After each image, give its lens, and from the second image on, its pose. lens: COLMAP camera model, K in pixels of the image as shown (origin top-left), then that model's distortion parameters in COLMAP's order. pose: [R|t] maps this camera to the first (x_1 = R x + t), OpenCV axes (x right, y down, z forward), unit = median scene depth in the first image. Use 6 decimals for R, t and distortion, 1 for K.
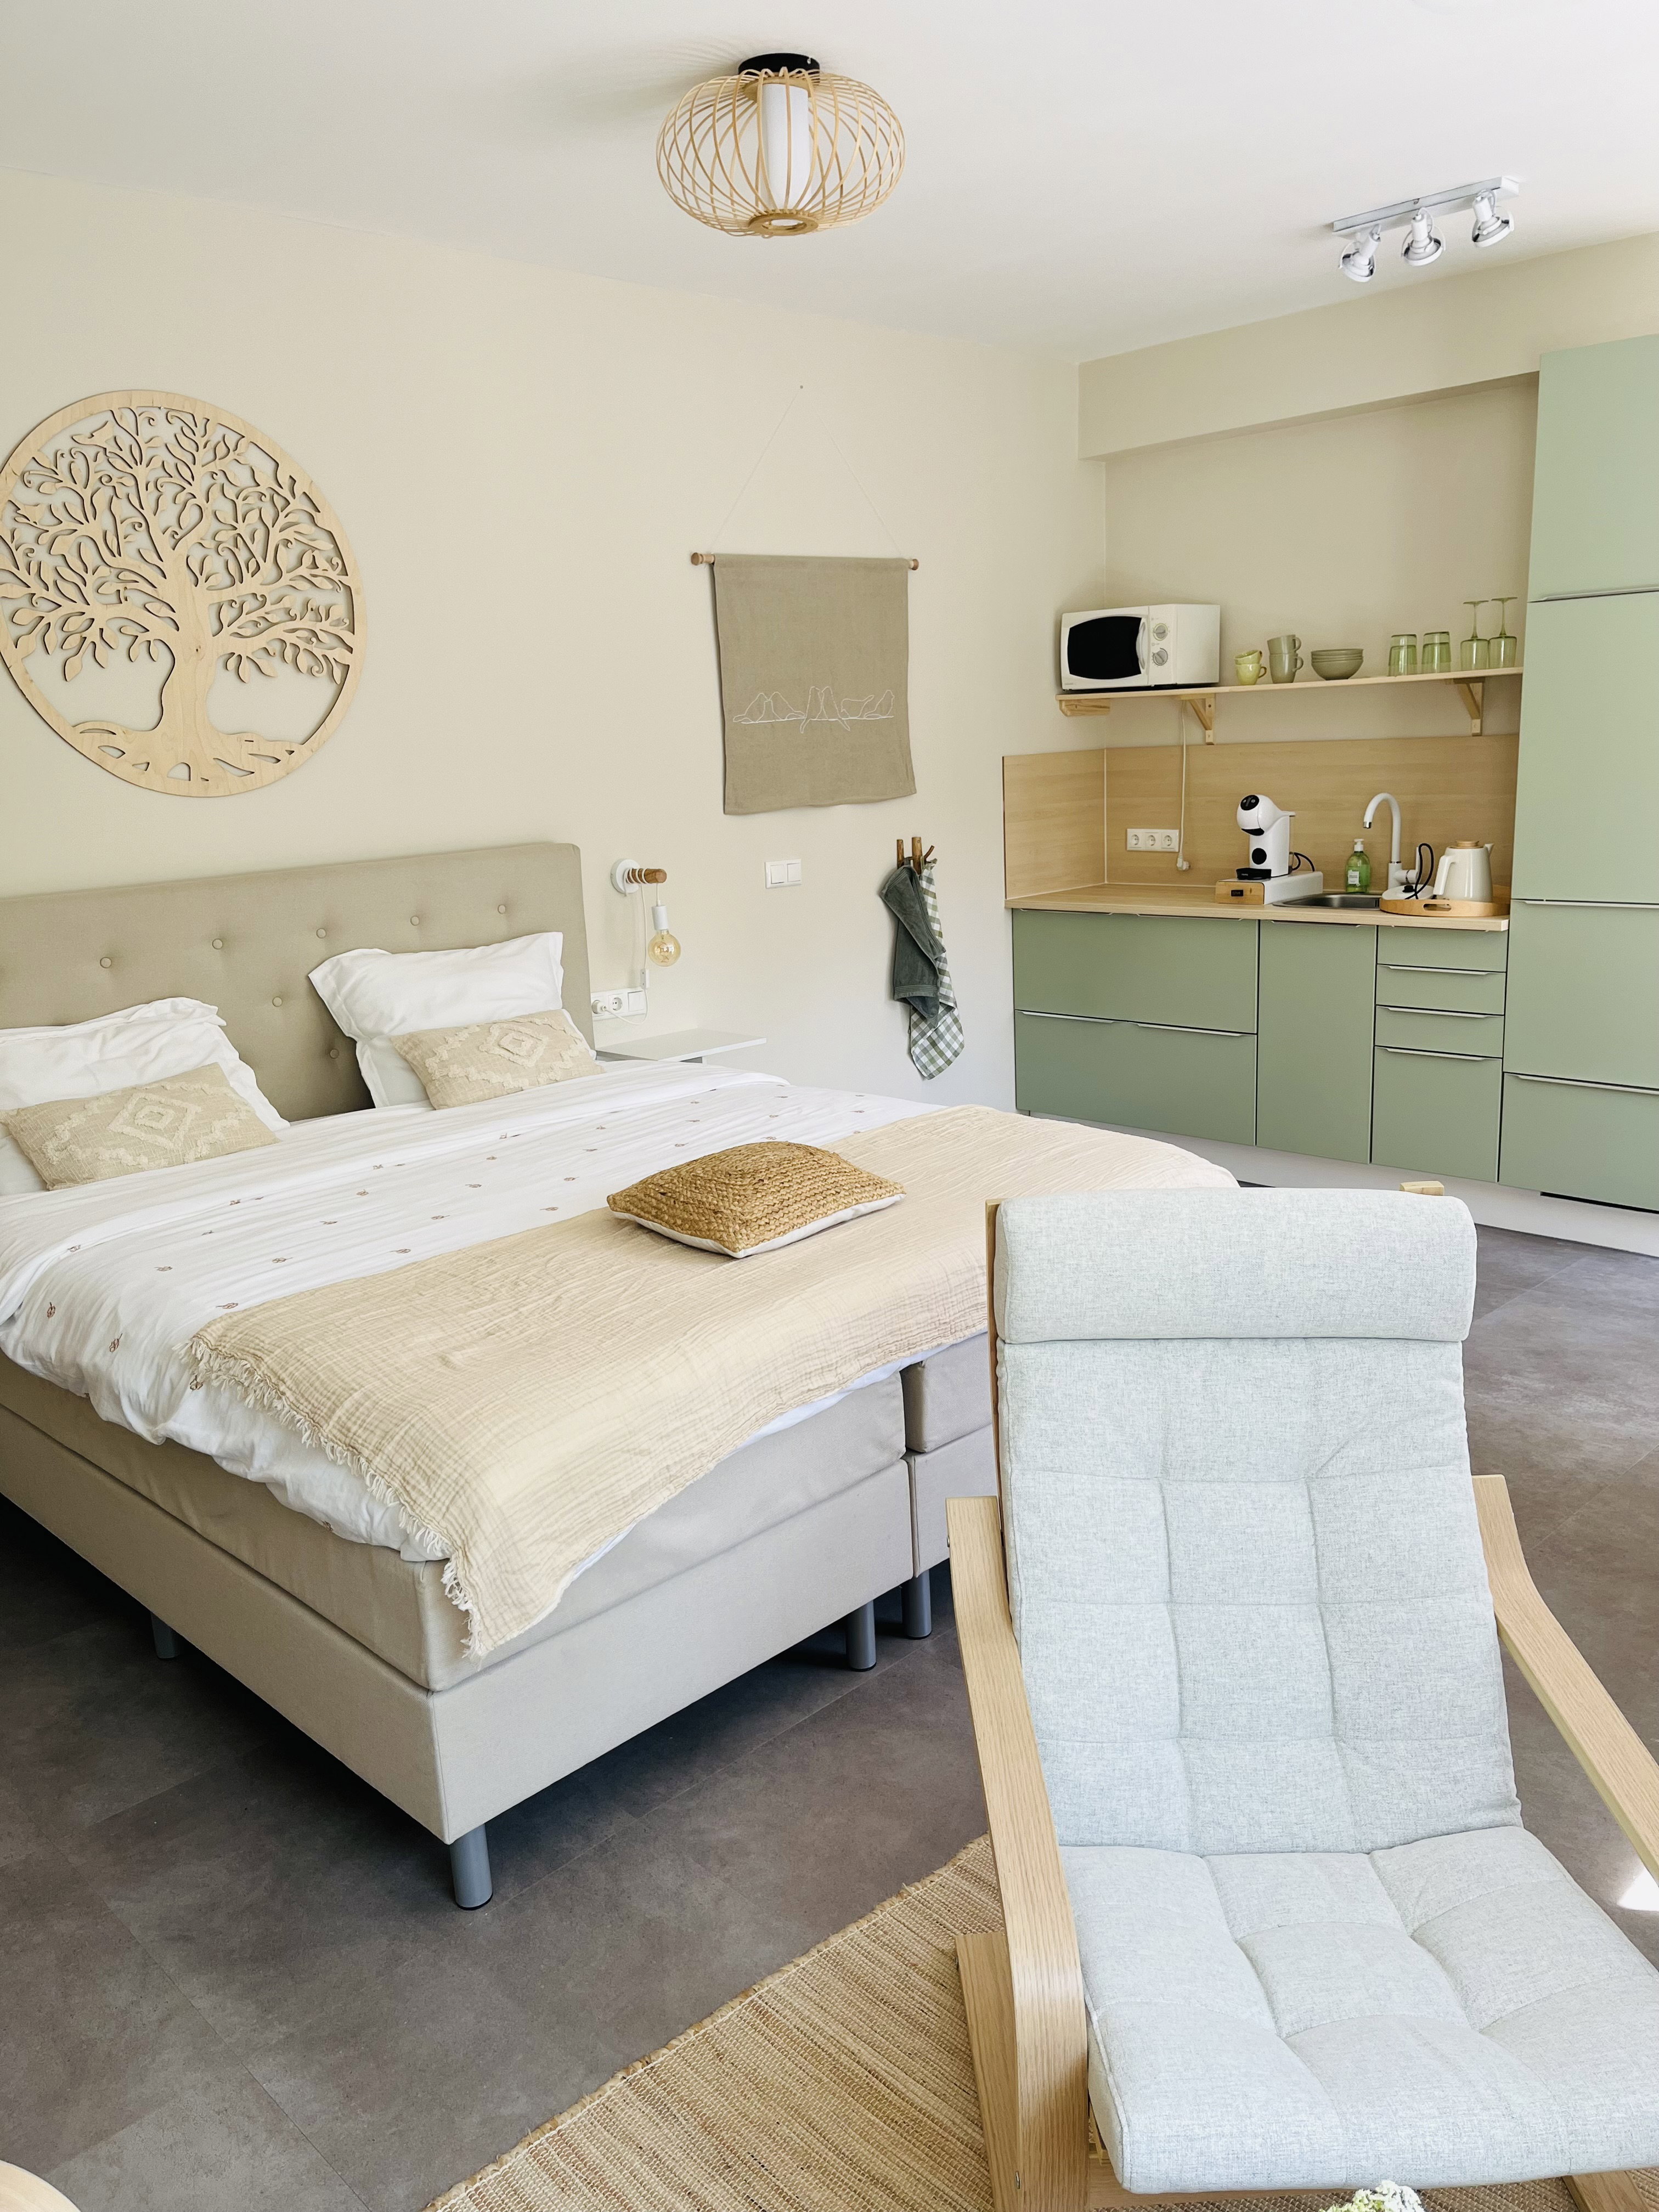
lens RADIAL K [[1664.4, 0, 826.0], [0, 1664.4, 1118.2], [0, 0, 1]] dist [0.023158, 0.000906]
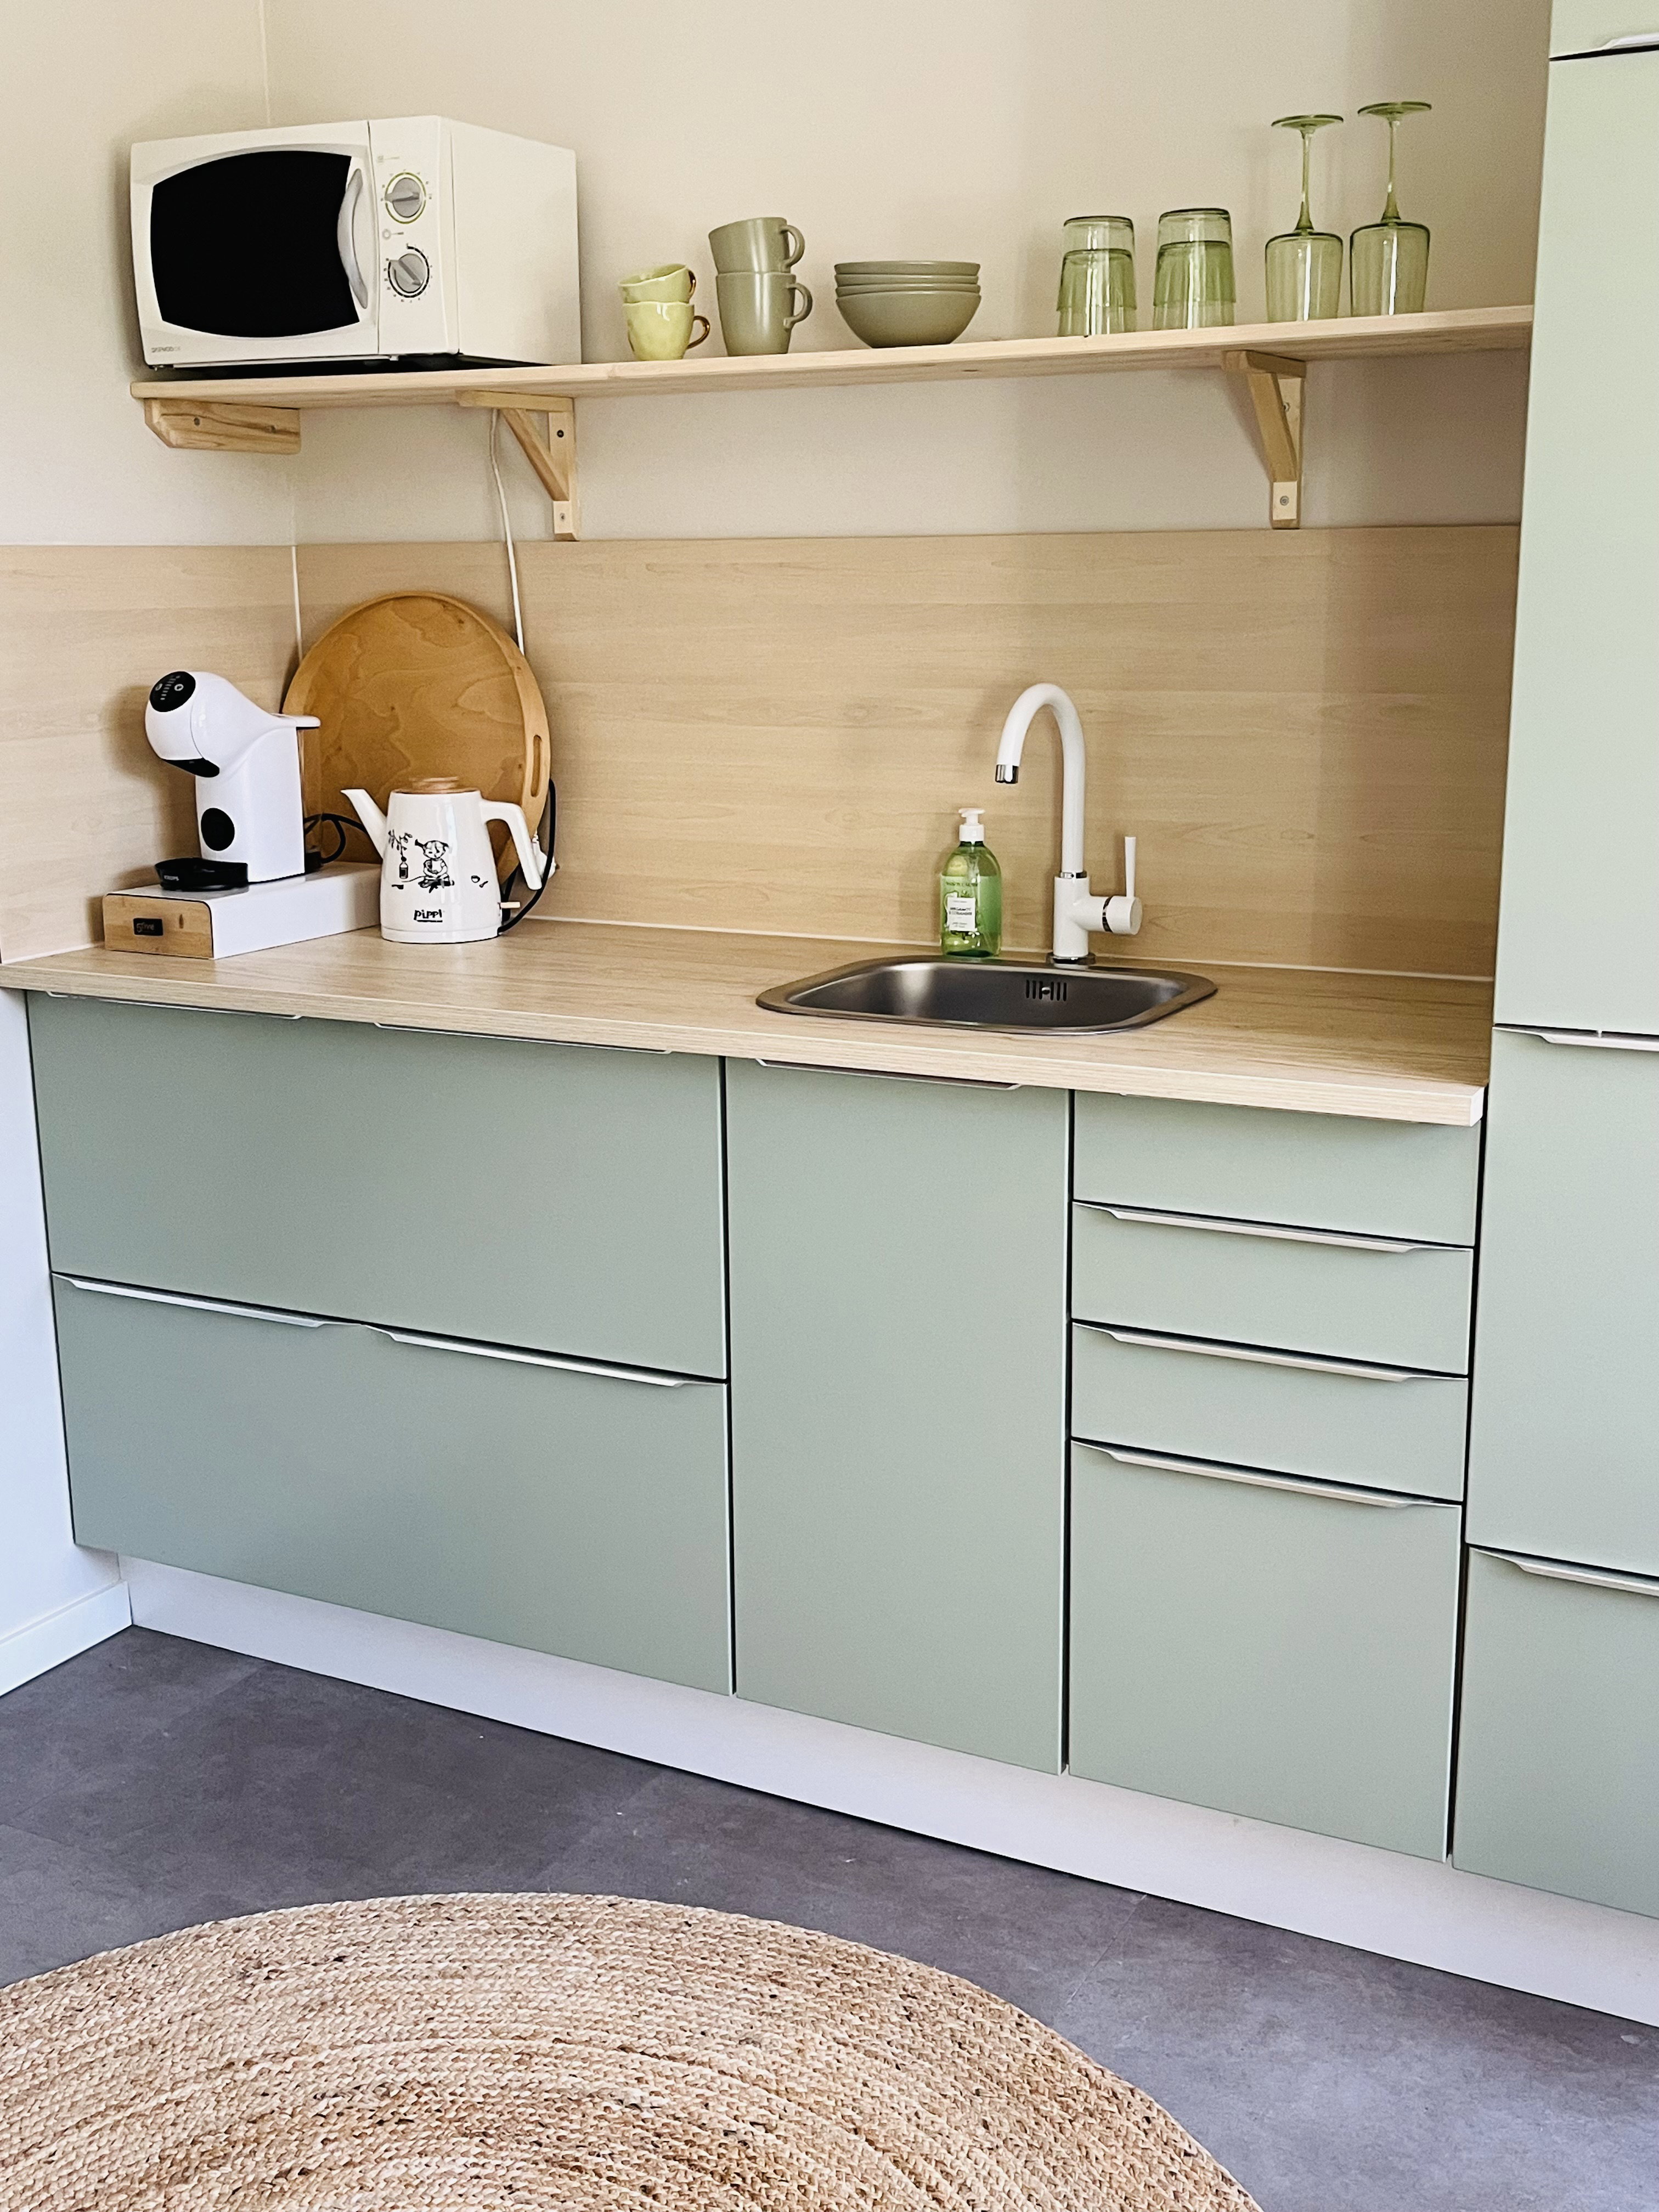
lens RADIAL K [[2343.3, 0, 829.5], [0, 2343.3, 1106.0], [0, 0, 1]] dist [0.128395, -0.180721]
pose [[0.951095, -0.035797, 0.306817, 0.128619], [0.038647, 0.999248, -0.003217, -0.101431], [-0.306471, 0.014917, 0.951763, 0.518416]]
